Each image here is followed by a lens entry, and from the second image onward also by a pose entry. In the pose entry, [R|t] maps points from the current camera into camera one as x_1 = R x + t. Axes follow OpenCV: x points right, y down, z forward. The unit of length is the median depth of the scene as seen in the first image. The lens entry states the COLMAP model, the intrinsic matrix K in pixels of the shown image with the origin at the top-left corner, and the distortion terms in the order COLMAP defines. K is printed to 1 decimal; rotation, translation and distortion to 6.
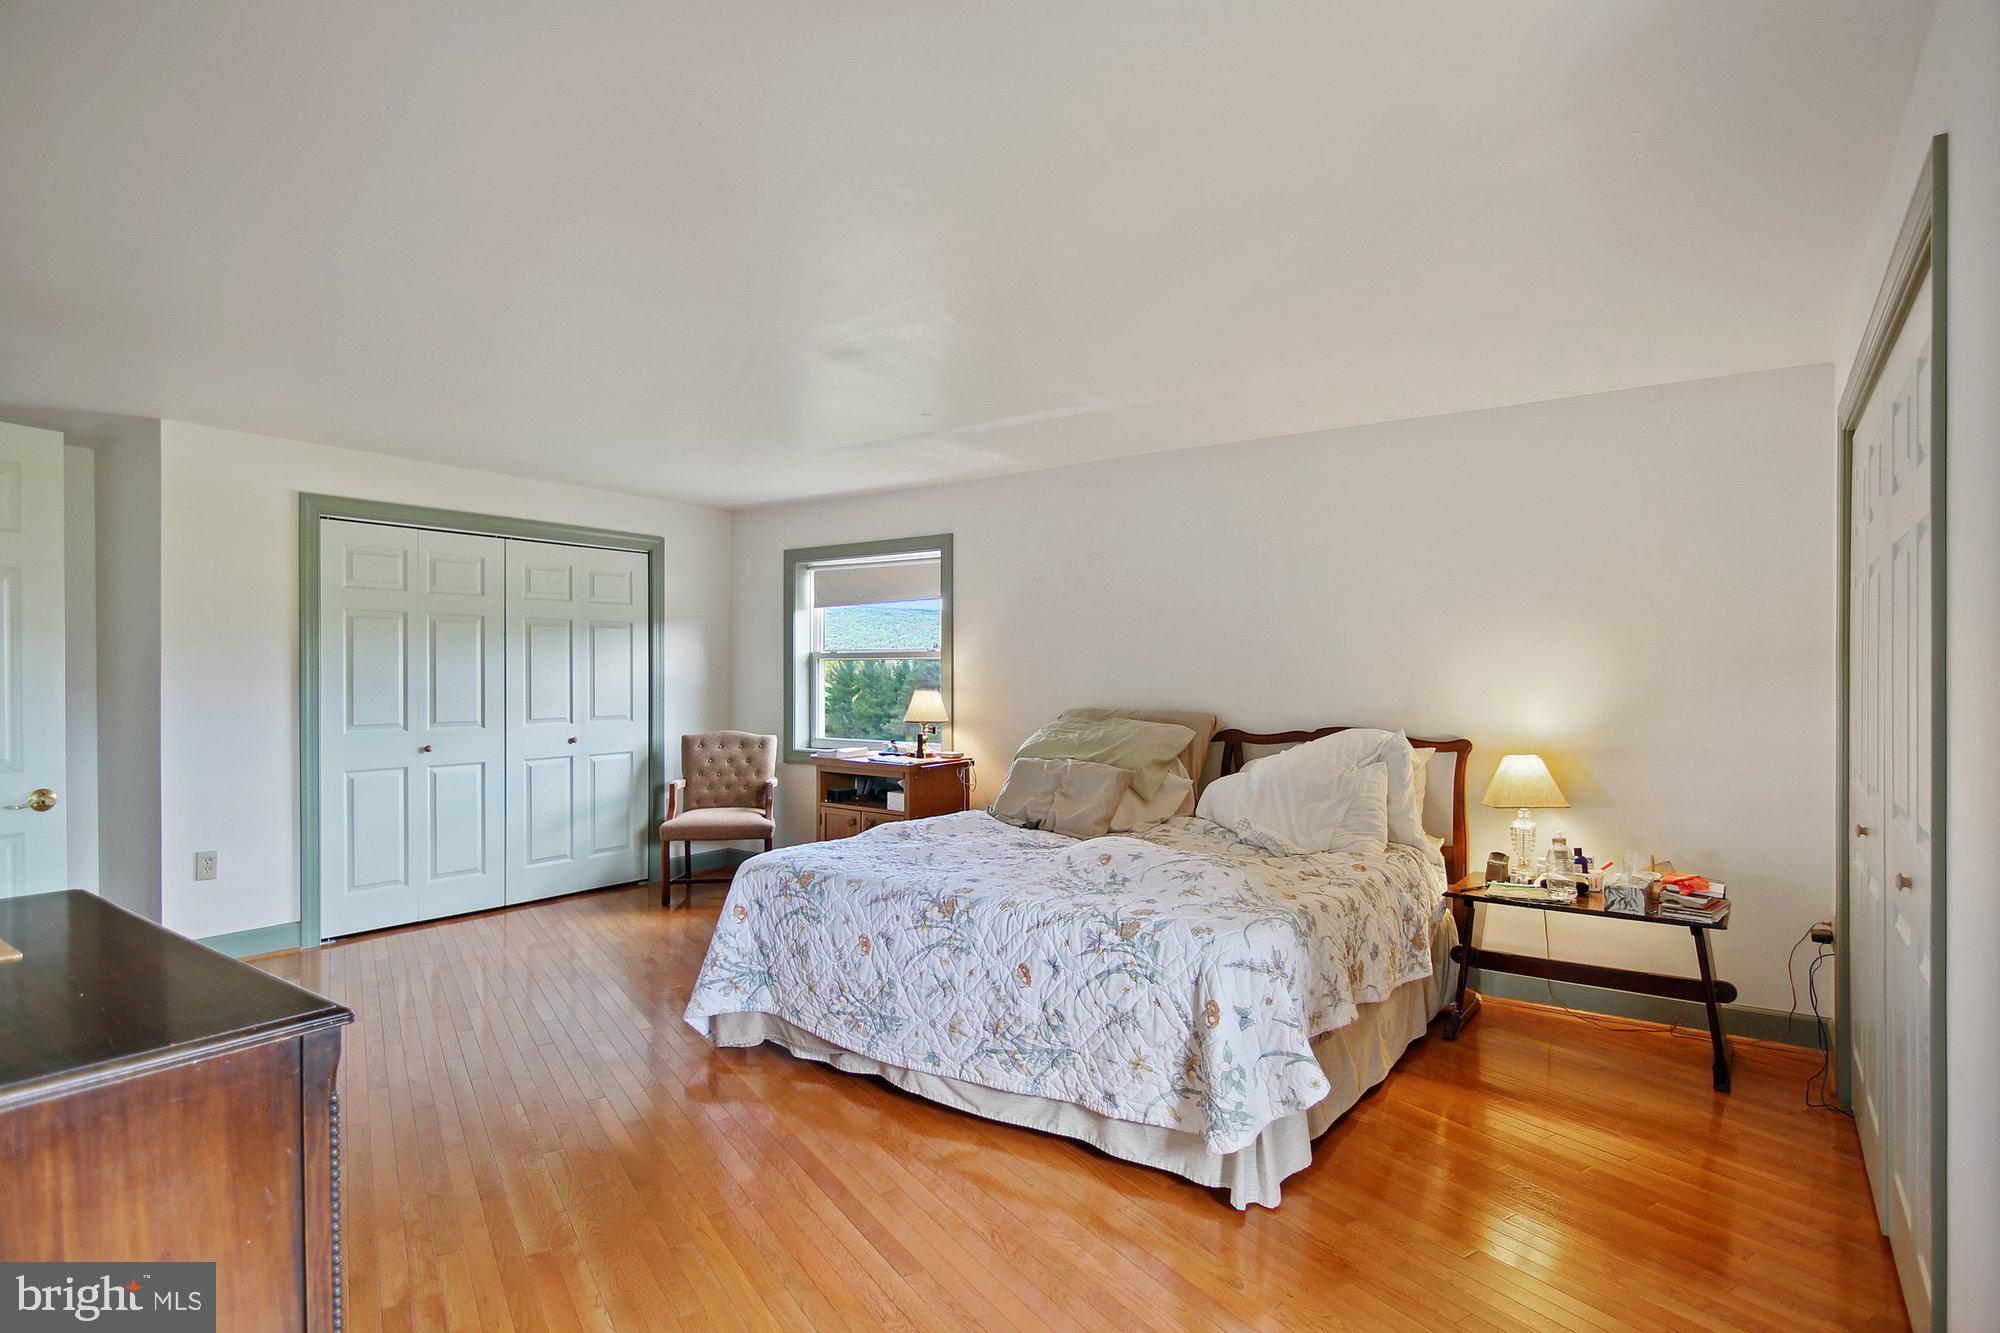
lens RADIAL K [[1041.0, 0, 999.5], [0, 1041.0, 652.1], [0, 0, 1]] dist [-0.002226, -0.000099]
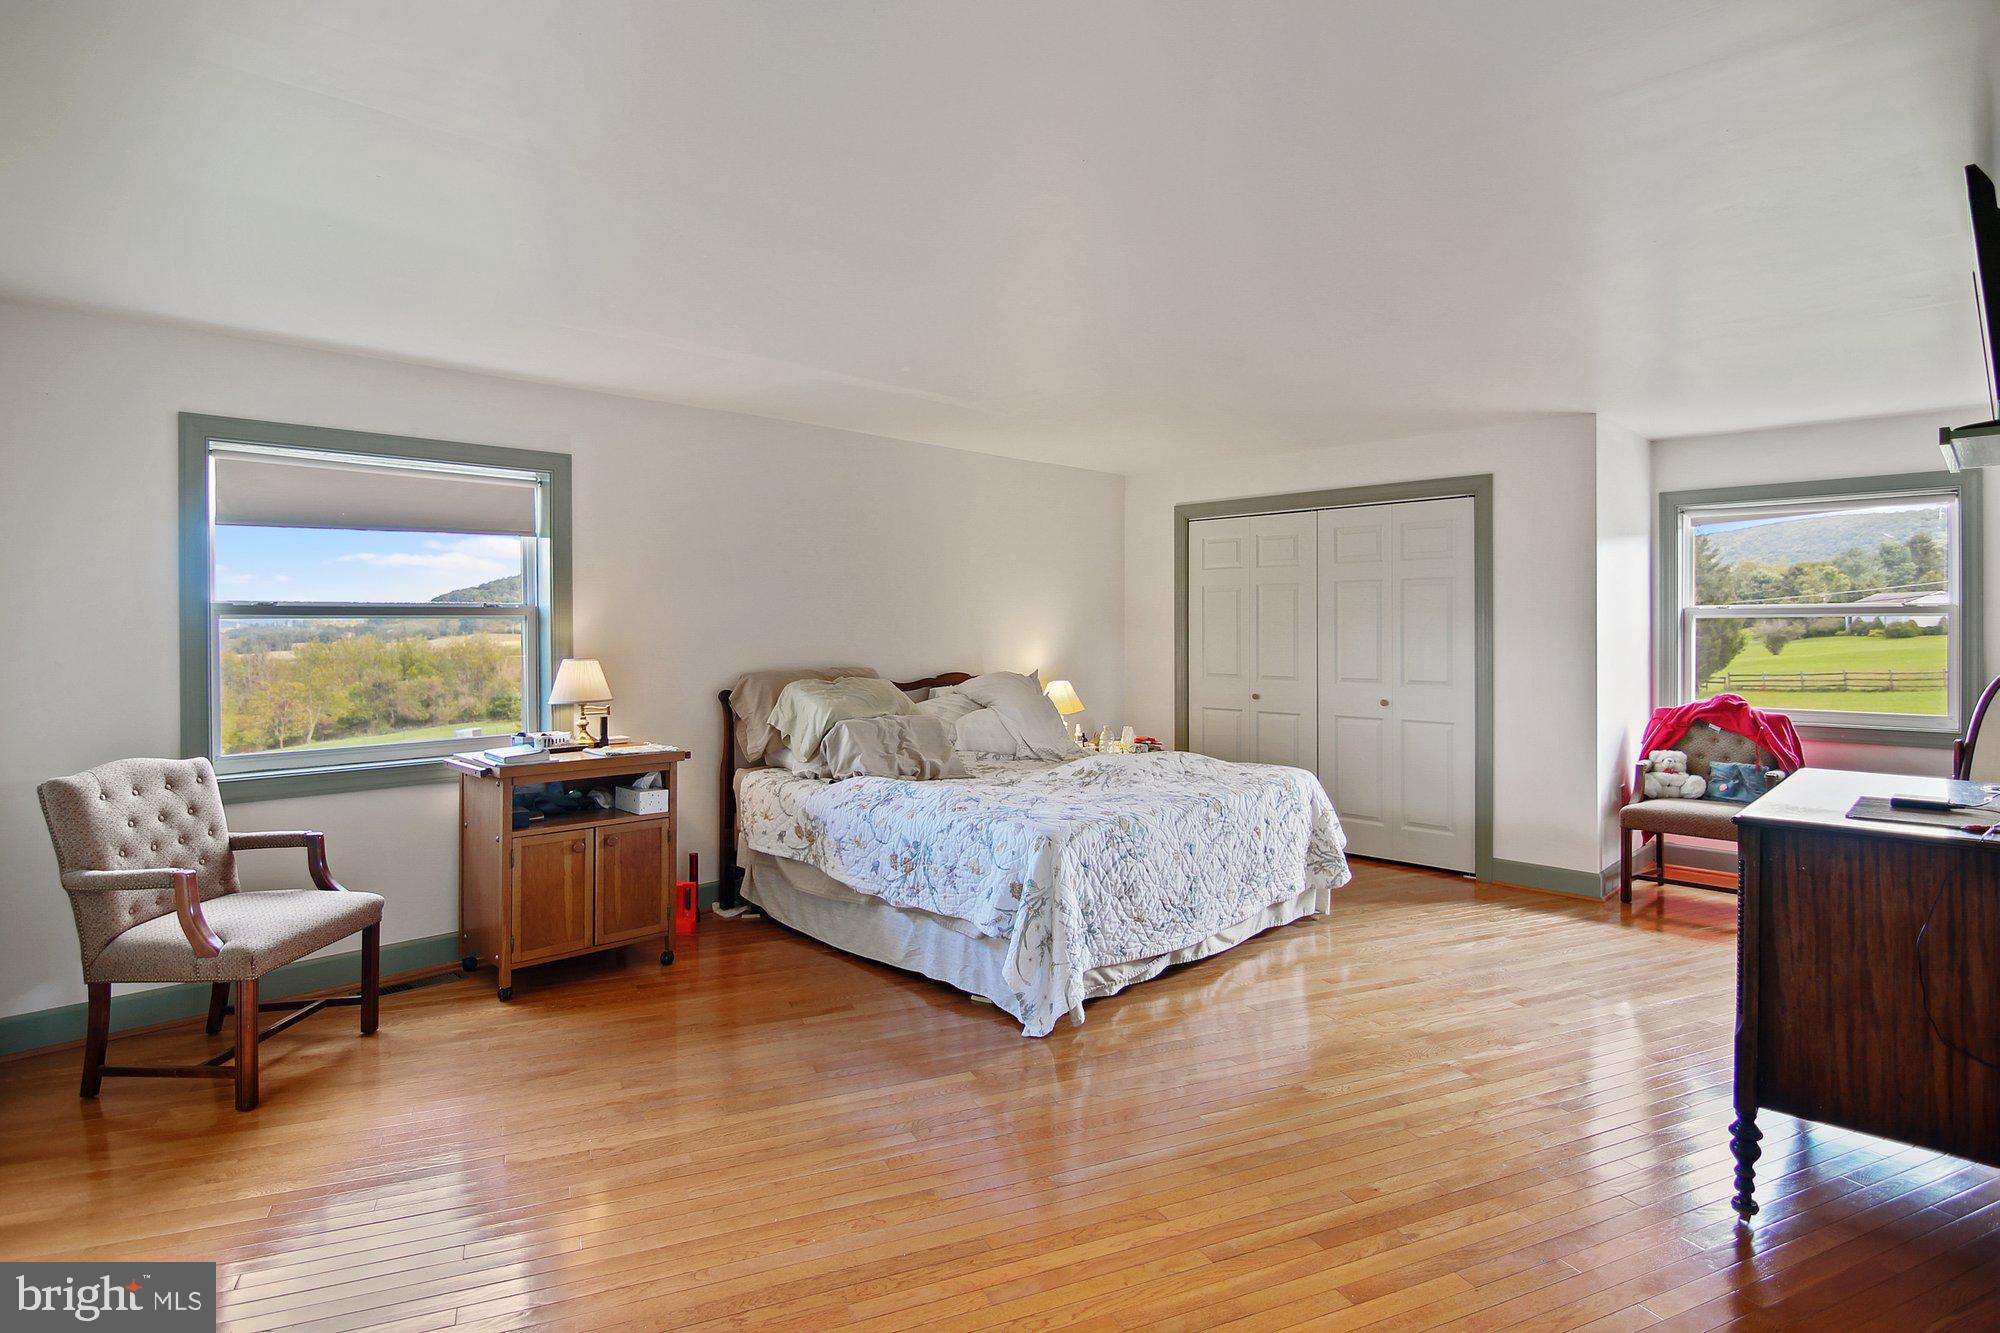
lens RADIAL K [[1040.0, 0, 998.9], [0, 1040.0, 614.3], [0, 0, 1]] dist [-0.002299, -0.000311]
pose [[0.171814, 0.001205, 0.985129, -1.339306], [-0.011995, 0.999928, 0.000869, -0.001872], [-0.985056, -0.011966, 0.171816, 0.986454]]
